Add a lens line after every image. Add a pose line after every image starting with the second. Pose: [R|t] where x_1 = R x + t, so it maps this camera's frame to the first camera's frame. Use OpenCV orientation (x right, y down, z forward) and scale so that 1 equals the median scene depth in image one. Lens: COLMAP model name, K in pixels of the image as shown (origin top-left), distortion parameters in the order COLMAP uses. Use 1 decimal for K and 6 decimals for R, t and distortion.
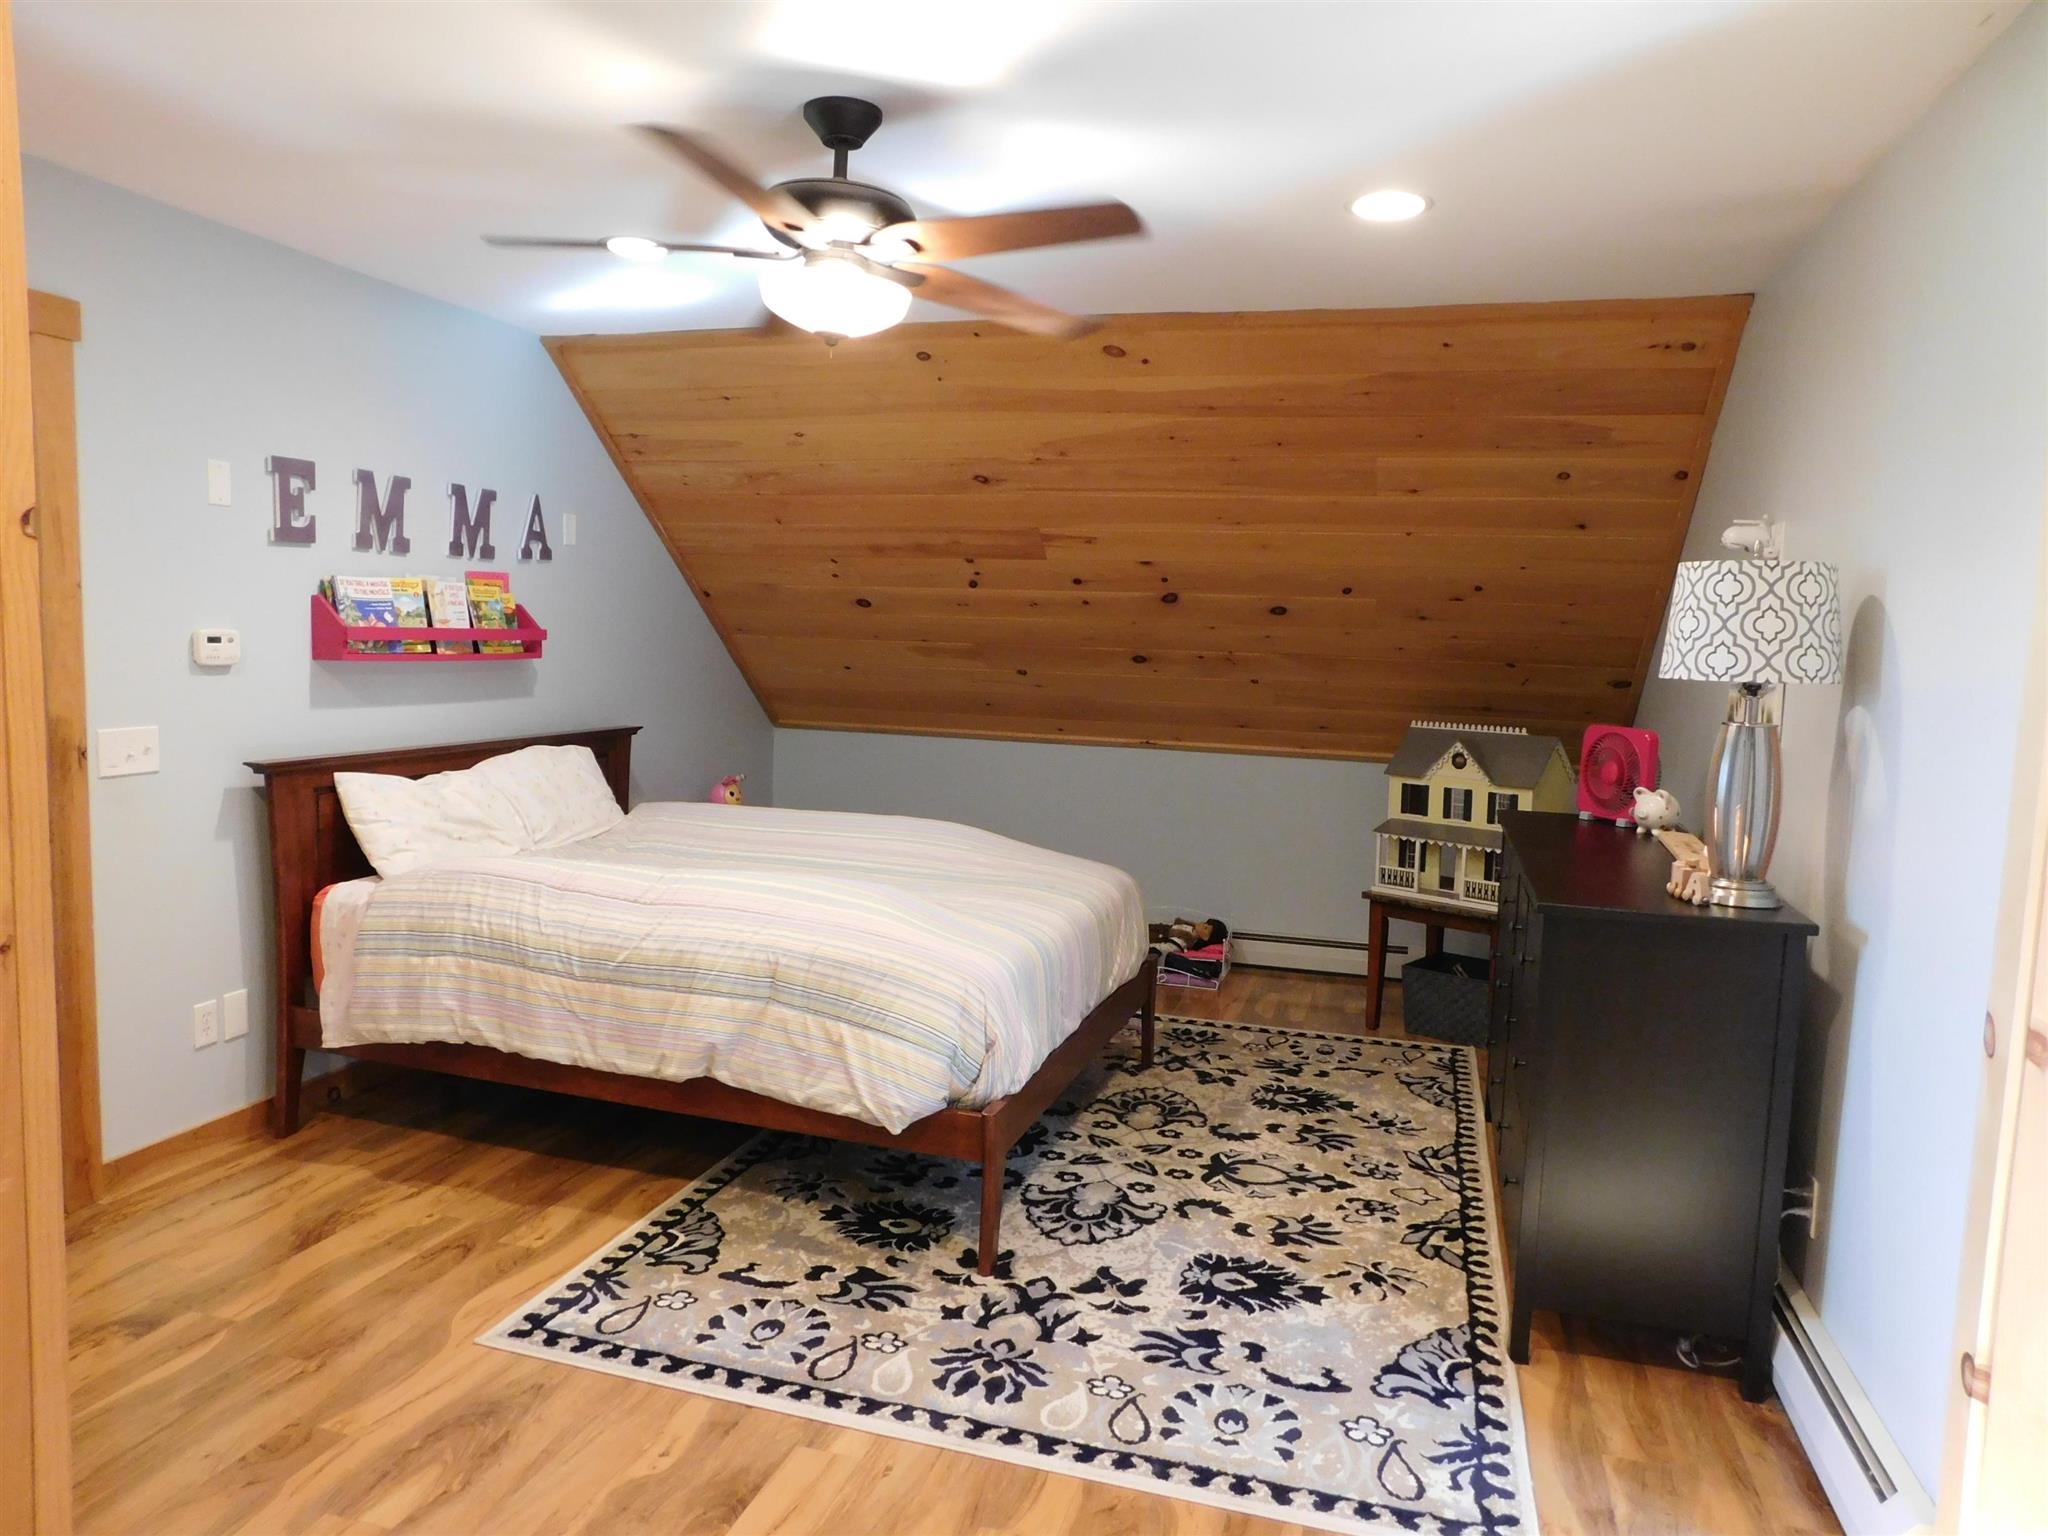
lens RADIAL K [[1357.9, 0, 1030.6], [0, 1357.9, 764.1], [0, 0, 1]] dist [-0.079394, 0.051783]
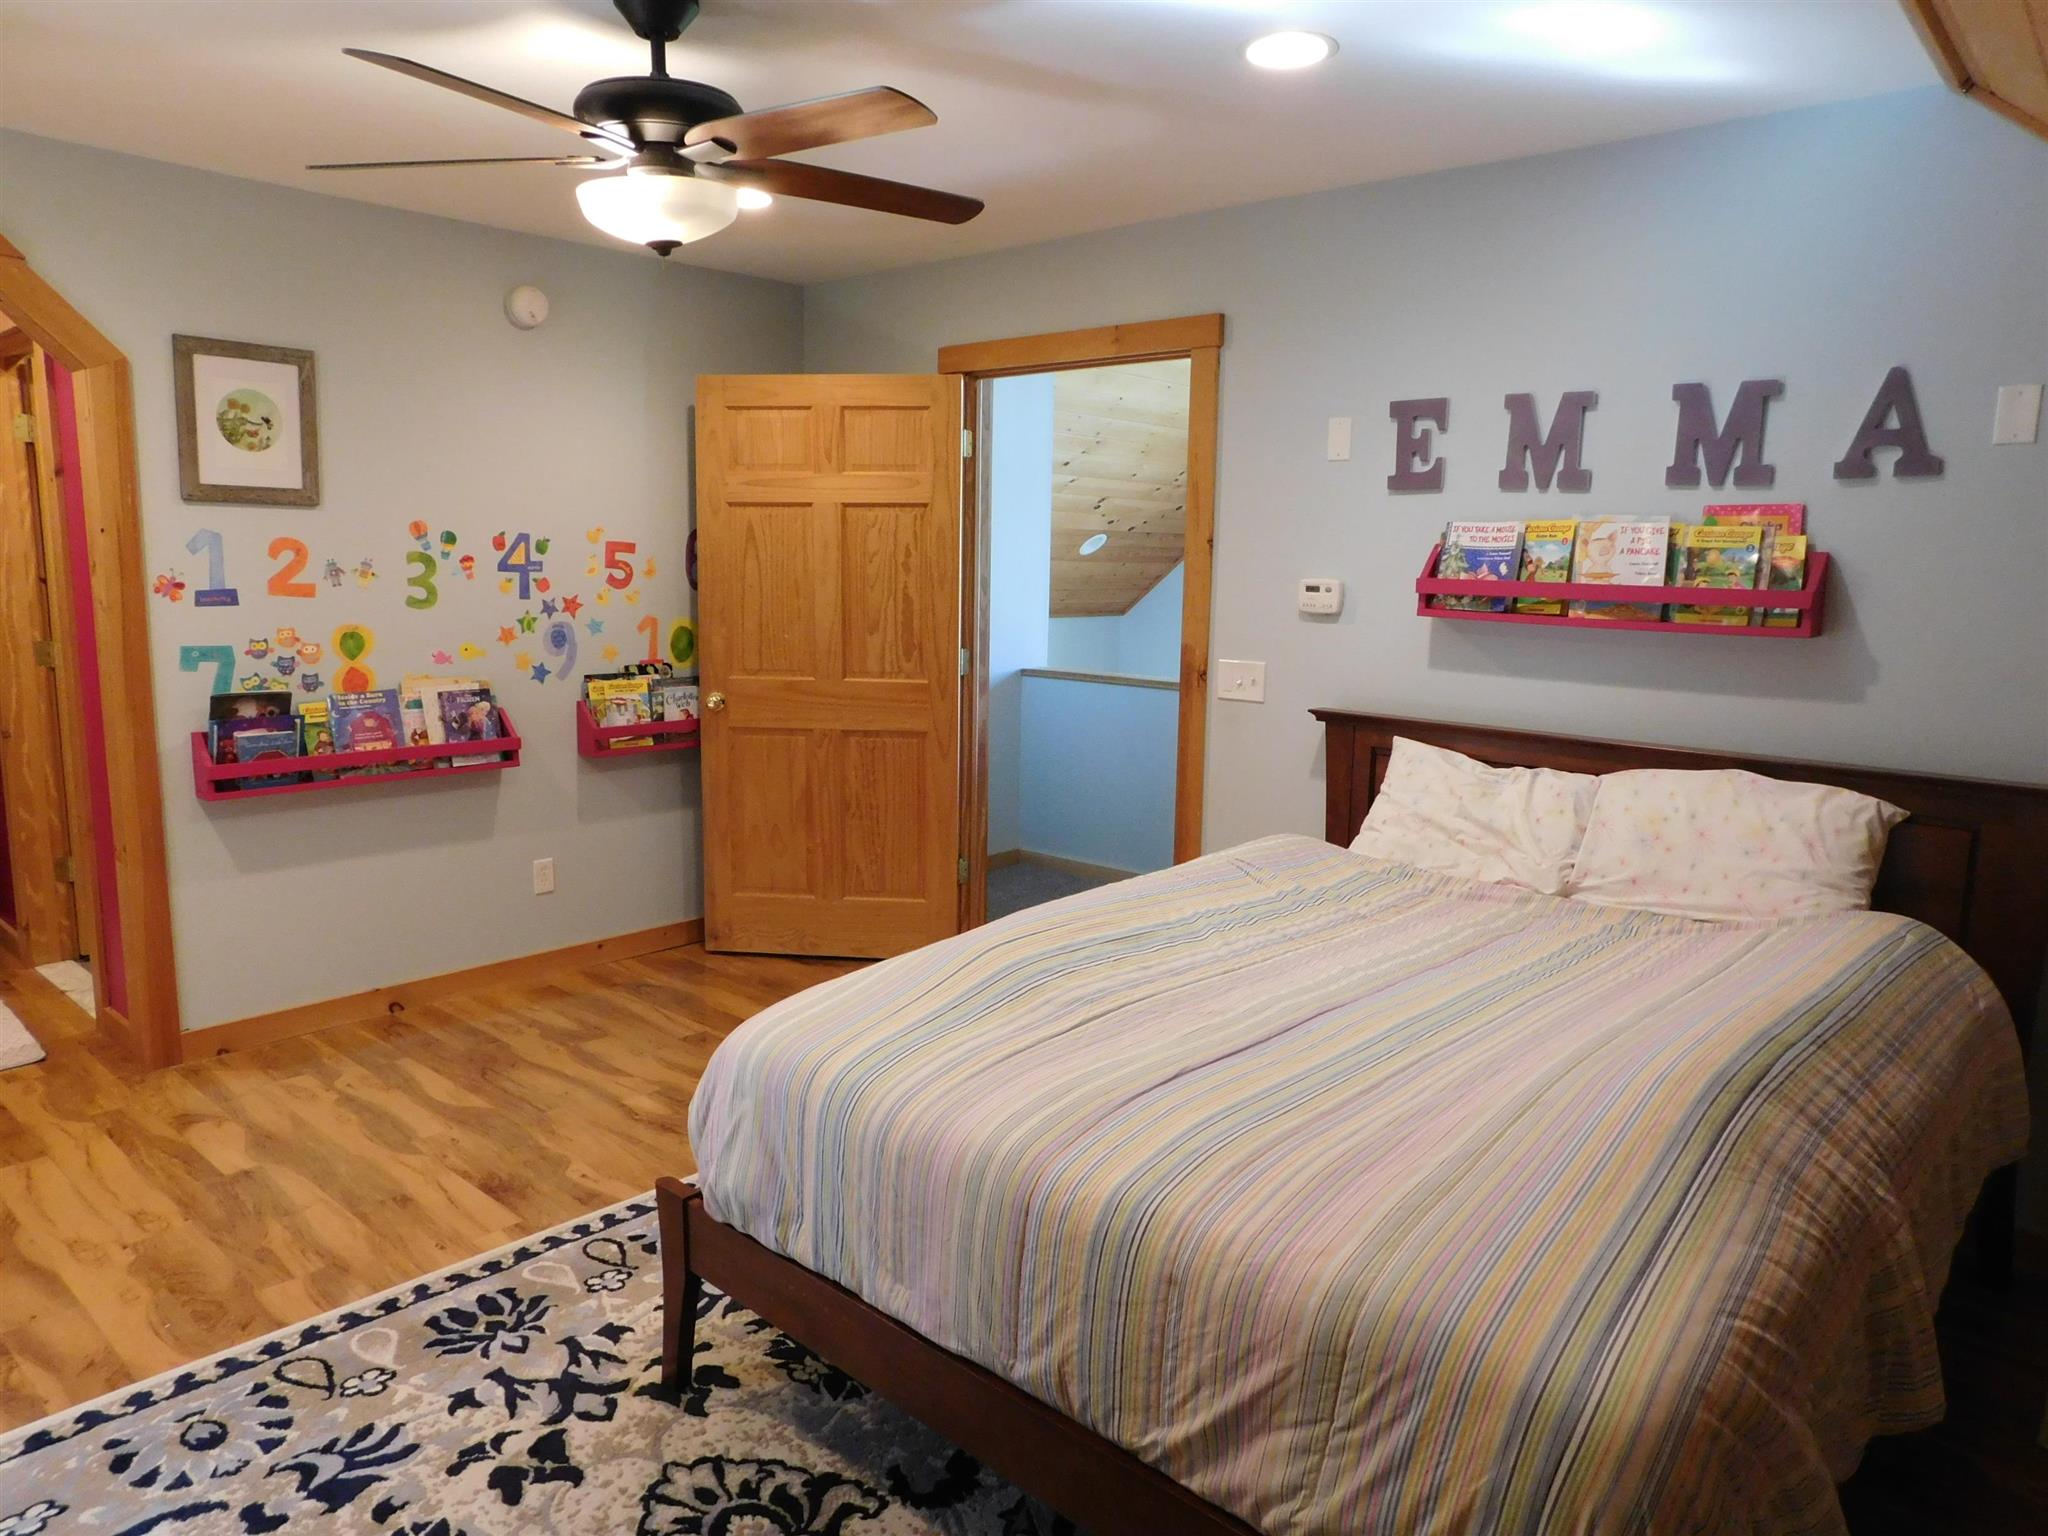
lens RADIAL K [[1357.9, 0, 1030.6], [0, 1357.9, 764.1], [0, 0, 1]] dist [-0.079394, 0.051783]
pose [[-0.427326, 0.094510, -0.899144, 0.543848], [-0.122210, 0.979355, 0.161022, -0.119219], [0.895800, 0.178693, -0.406953, 1.460474]]
